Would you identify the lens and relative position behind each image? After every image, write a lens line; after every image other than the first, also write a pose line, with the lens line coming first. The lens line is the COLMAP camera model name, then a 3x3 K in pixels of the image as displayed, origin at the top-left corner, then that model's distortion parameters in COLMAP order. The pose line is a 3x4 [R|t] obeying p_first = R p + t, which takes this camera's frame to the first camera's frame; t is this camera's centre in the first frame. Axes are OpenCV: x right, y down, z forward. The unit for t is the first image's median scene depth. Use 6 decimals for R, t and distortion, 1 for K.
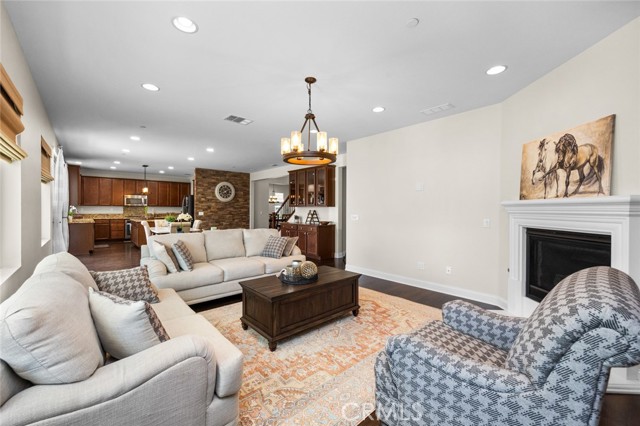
lens RADIAL K [[259.8, 0, 317.3], [0, 259.8, 208.0], [0, 0, 1]] dist [-0.000588, -0.000070]
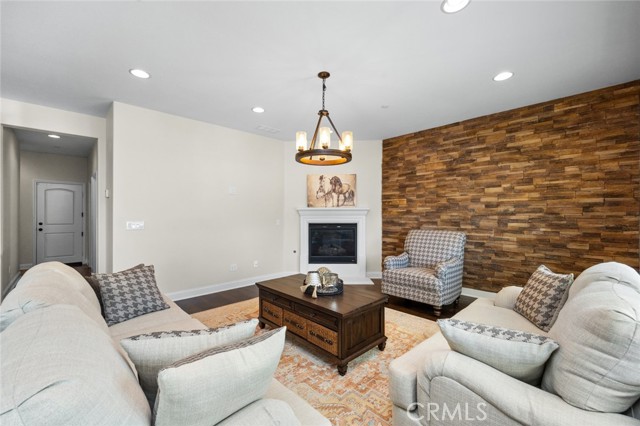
lens RADIAL K [[259.8, 0, 317.1], [0, 259.8, 216.3], [0, 0, 1]] dist [-0.000588, -0.000070]
pose [[-0.025289, -0.009859, 0.999632, -1.090229], [-0.002622, 0.999949, 0.009796, 0.013712], [-0.999677, -0.002374, -0.025314, 1.183270]]
